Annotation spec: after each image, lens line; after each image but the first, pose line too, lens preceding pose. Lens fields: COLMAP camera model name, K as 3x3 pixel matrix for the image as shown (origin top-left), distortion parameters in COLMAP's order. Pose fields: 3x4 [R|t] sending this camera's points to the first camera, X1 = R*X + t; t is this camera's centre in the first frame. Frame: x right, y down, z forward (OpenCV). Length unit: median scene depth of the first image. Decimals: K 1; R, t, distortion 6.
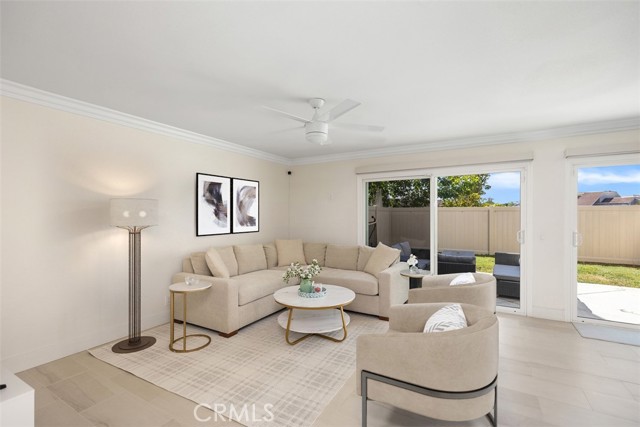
lens RADIAL K [[291.4, 0, 322.1], [0, 291.4, 214.5], [0, 0, 1]] dist [0.003494, 0.000331]
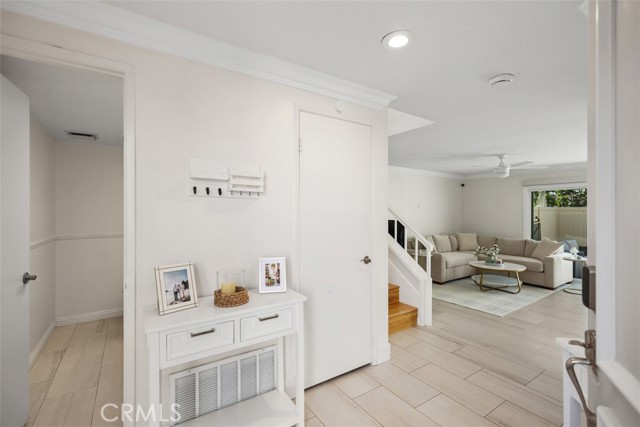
lens RADIAL K [[291.4, 0, 317.2], [0, 291.4, 213.3], [0, 0, 1]] dist [0.003494, 0.000331]
pose [[0.895936, 0.002452, -0.444176, -0.149807], [0.000006, 0.999985, 0.005533, -0.022912], [0.444183, -0.004960, 0.895922, -0.697116]]
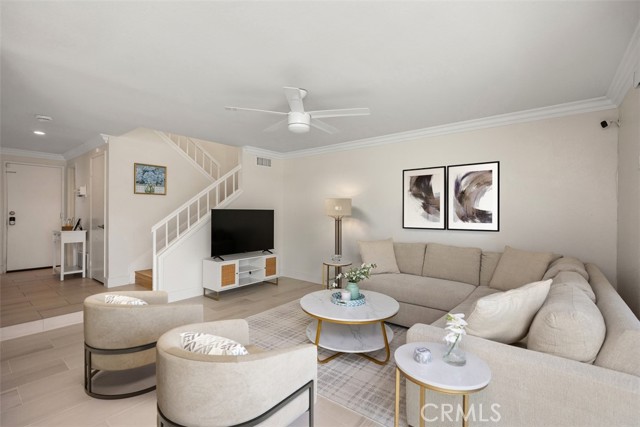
lens RADIAL K [[291.4, 0, 320.1], [0, 291.4, 212.6], [0, 0, 1]] dist [0.003494, 0.000331]
pose [[-0.141598, -0.000191, -0.989924, 0.600063], [-0.002230, 0.999998, 0.000126, 0.014762], [0.989922, 0.002225, -0.141598, 0.723735]]
